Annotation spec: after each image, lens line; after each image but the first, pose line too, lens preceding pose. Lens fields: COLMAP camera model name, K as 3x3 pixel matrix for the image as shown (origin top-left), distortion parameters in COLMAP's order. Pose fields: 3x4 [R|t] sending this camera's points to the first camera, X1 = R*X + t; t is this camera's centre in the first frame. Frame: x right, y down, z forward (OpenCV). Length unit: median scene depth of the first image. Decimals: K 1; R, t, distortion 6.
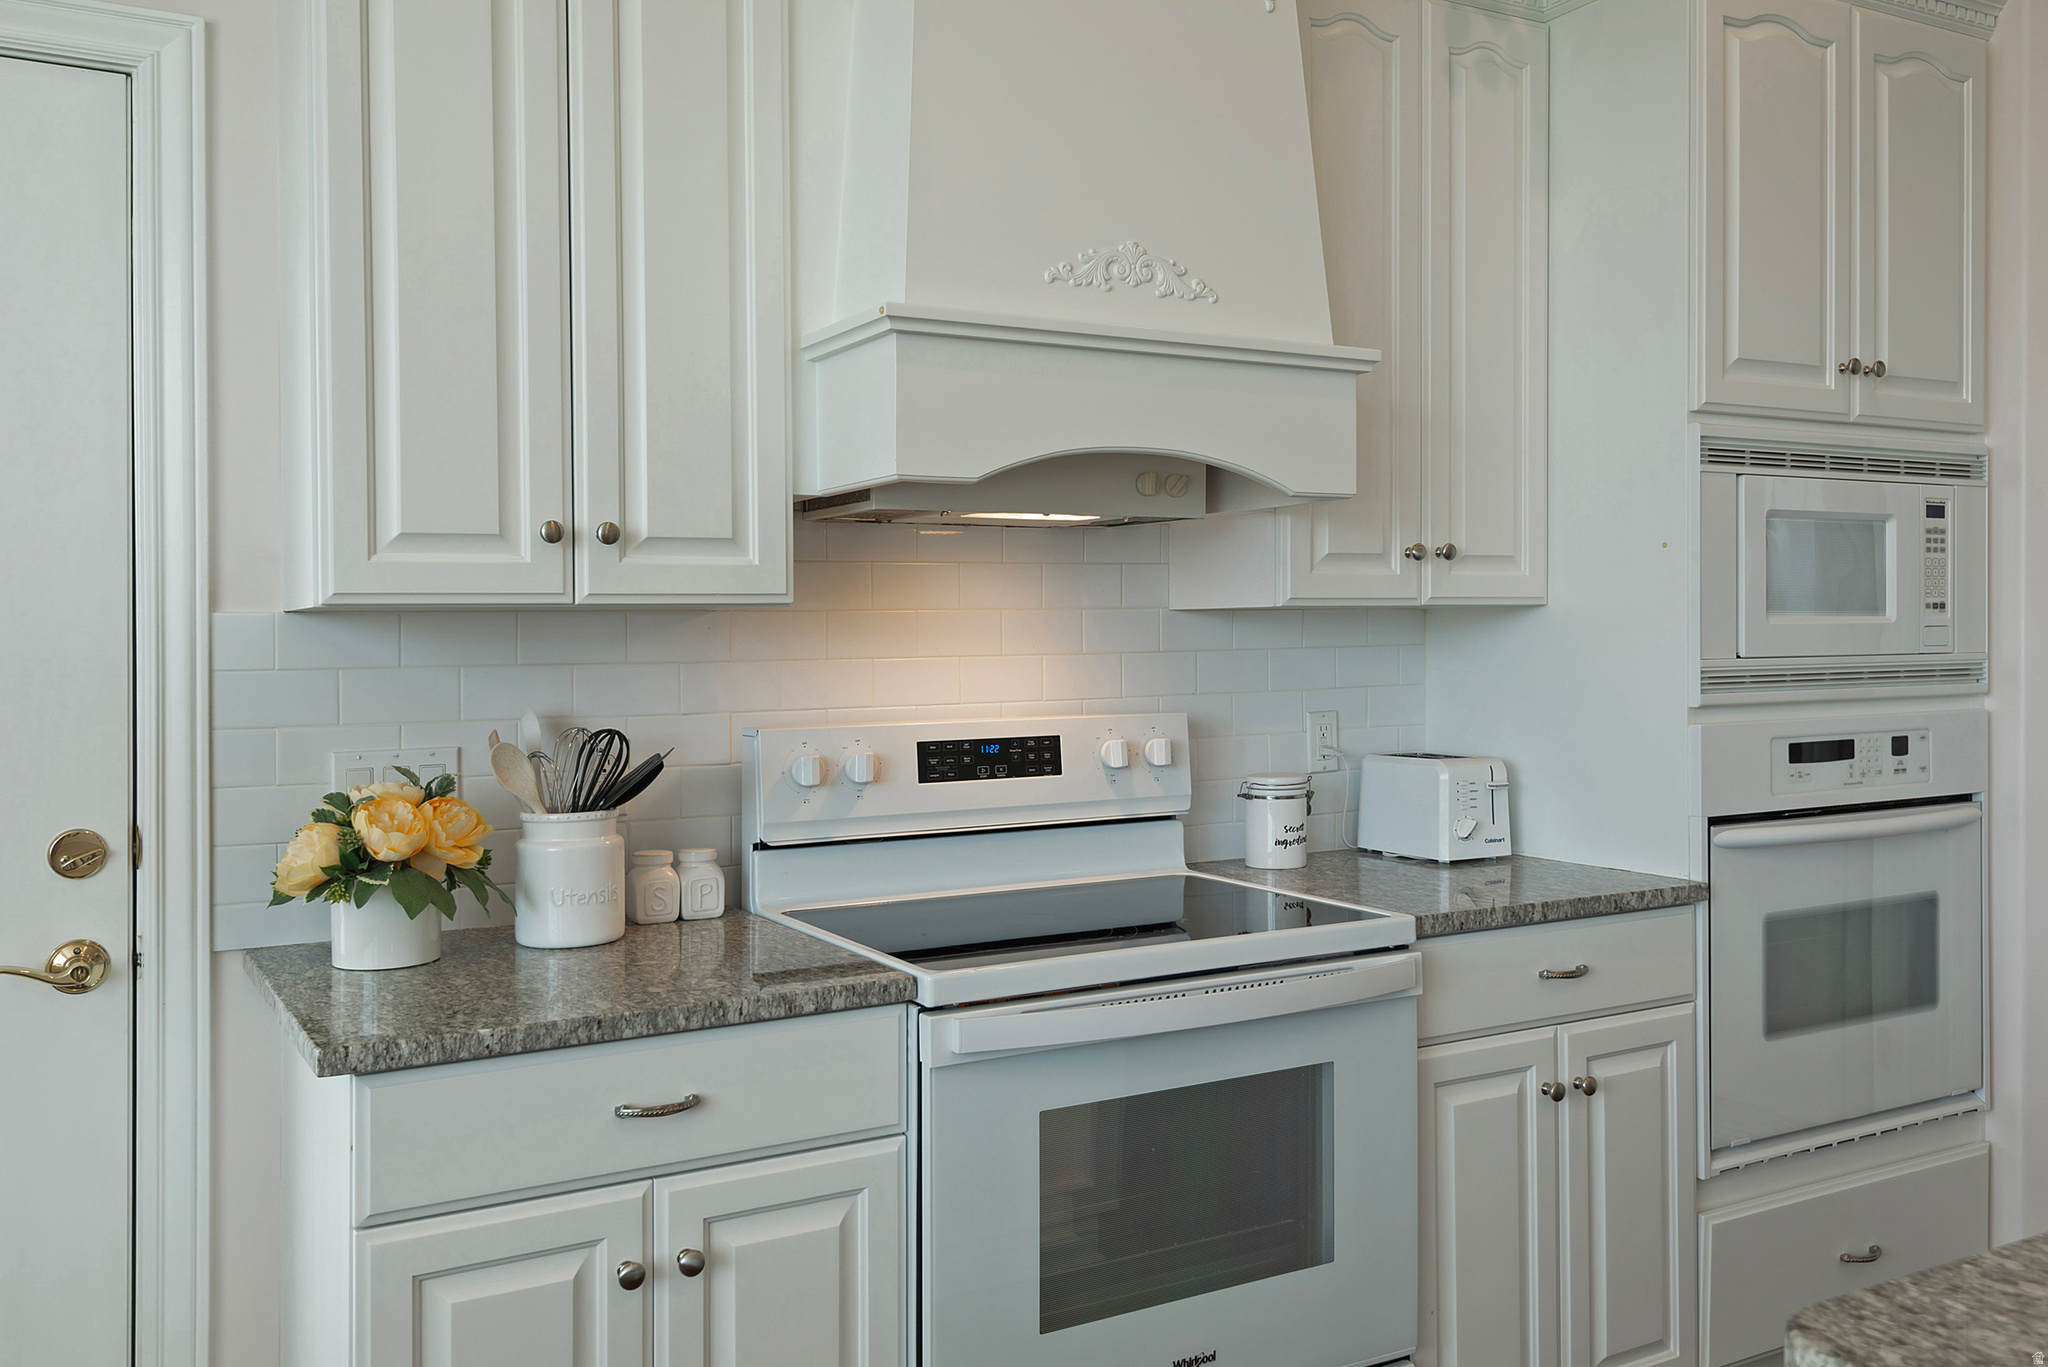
lens RADIAL K [[1643.3, 0, 1021.4], [0, 1643.3, 682.6], [0, 0, 1]] dist [0.011054, 0.005976]
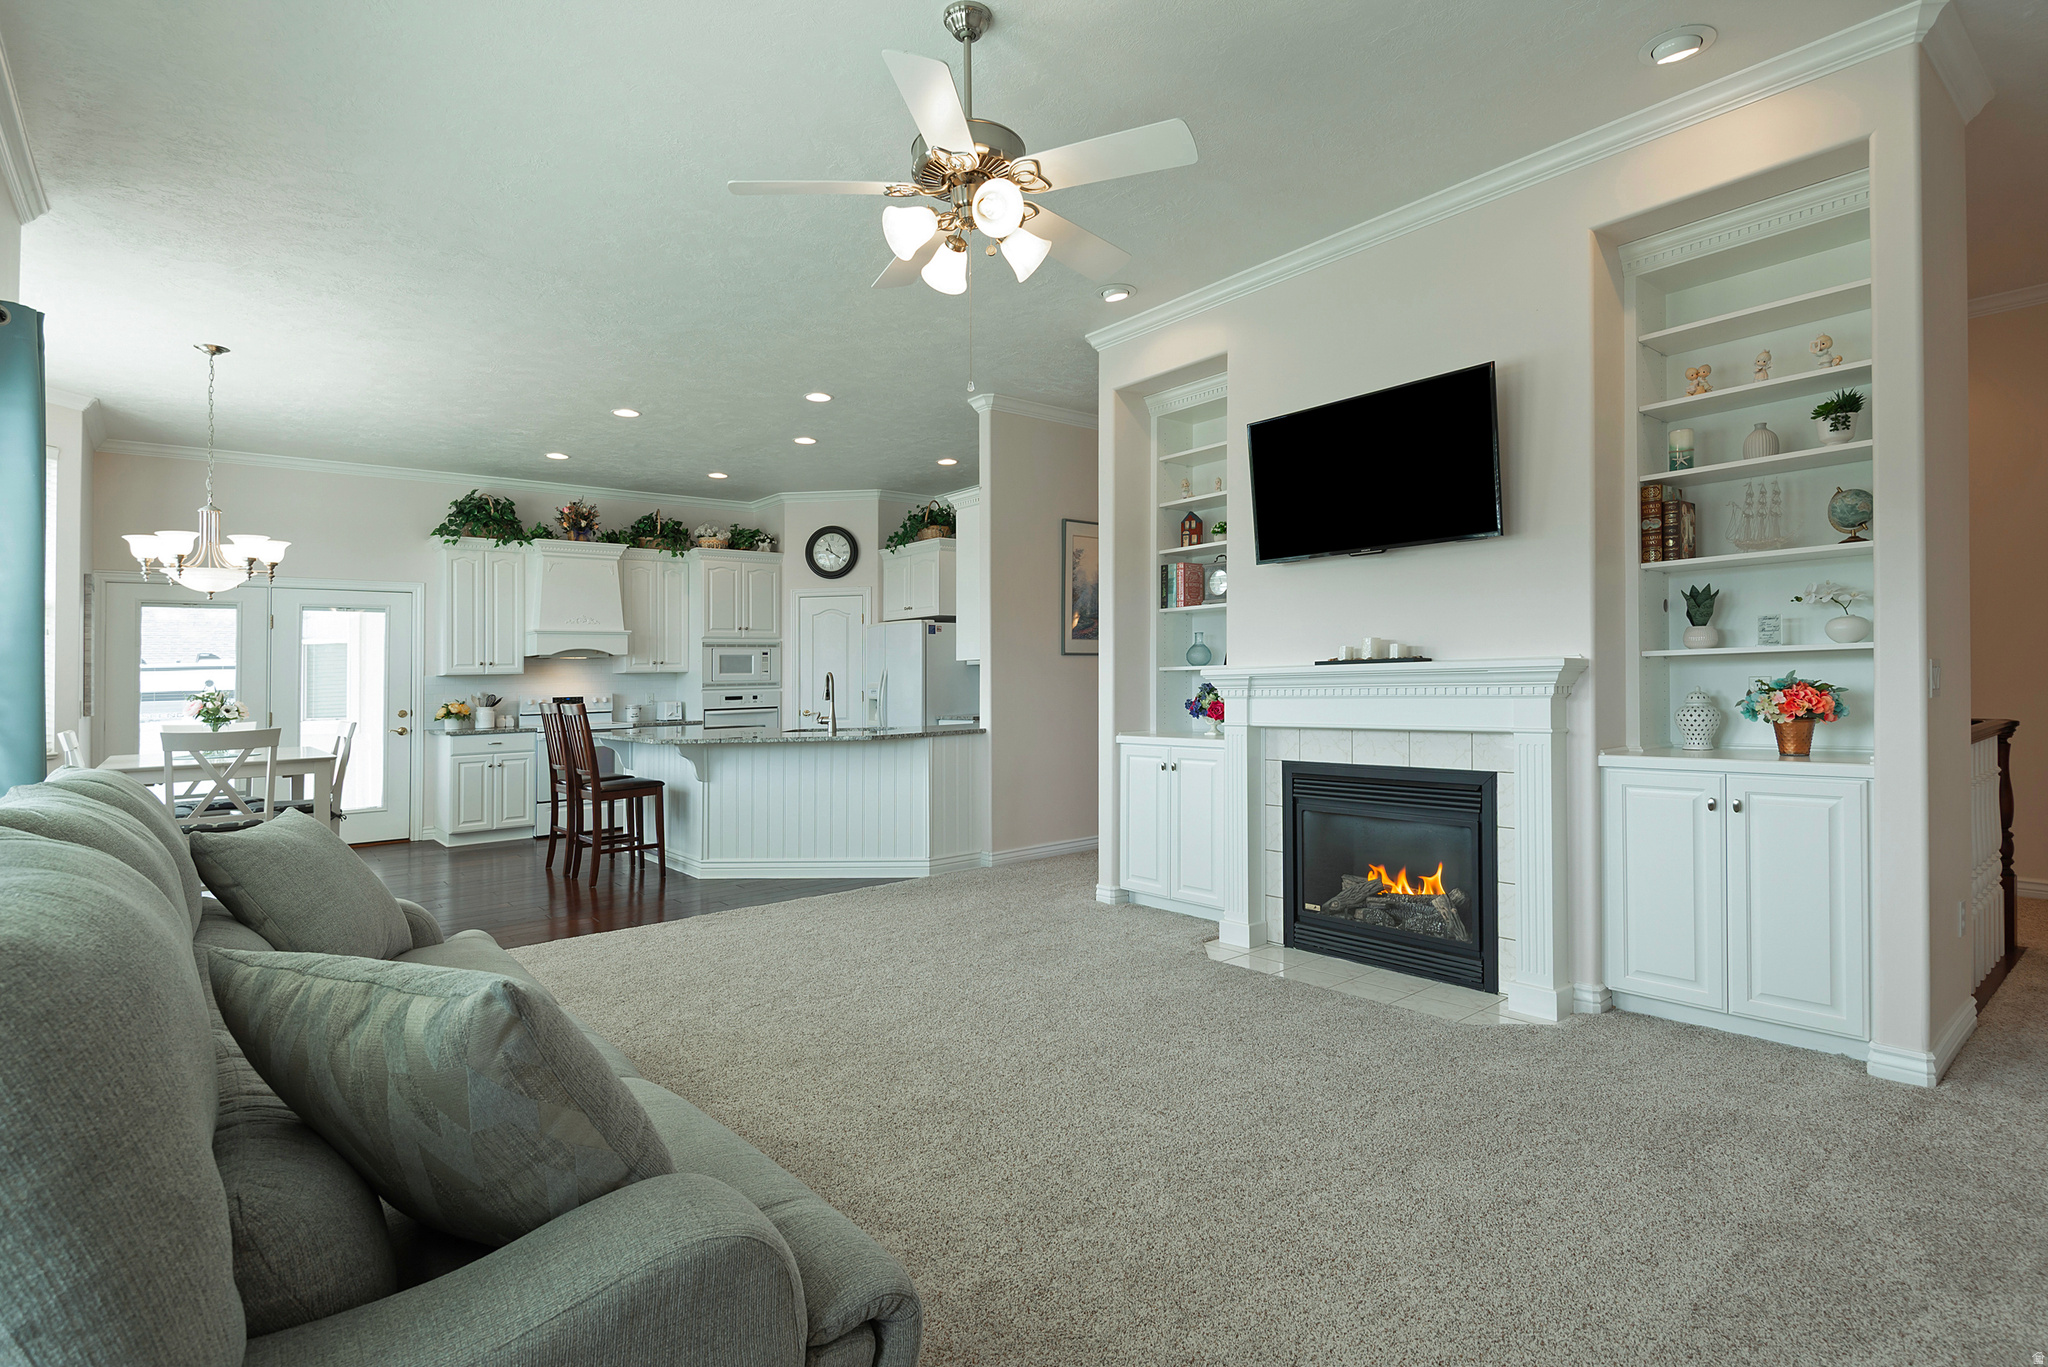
lens RADIAL K [[993.8, 0, 1027.0], [0, 993.8, 676.5], [0, 0, 1]] dist [-0.005095, -0.003635]
pose [[0.983655, -0.008328, 0.179871, 1.085683], [0.013277, 0.999565, -0.026332, 0.088429], [-0.179573, 0.028289, 0.983338, -3.112071]]
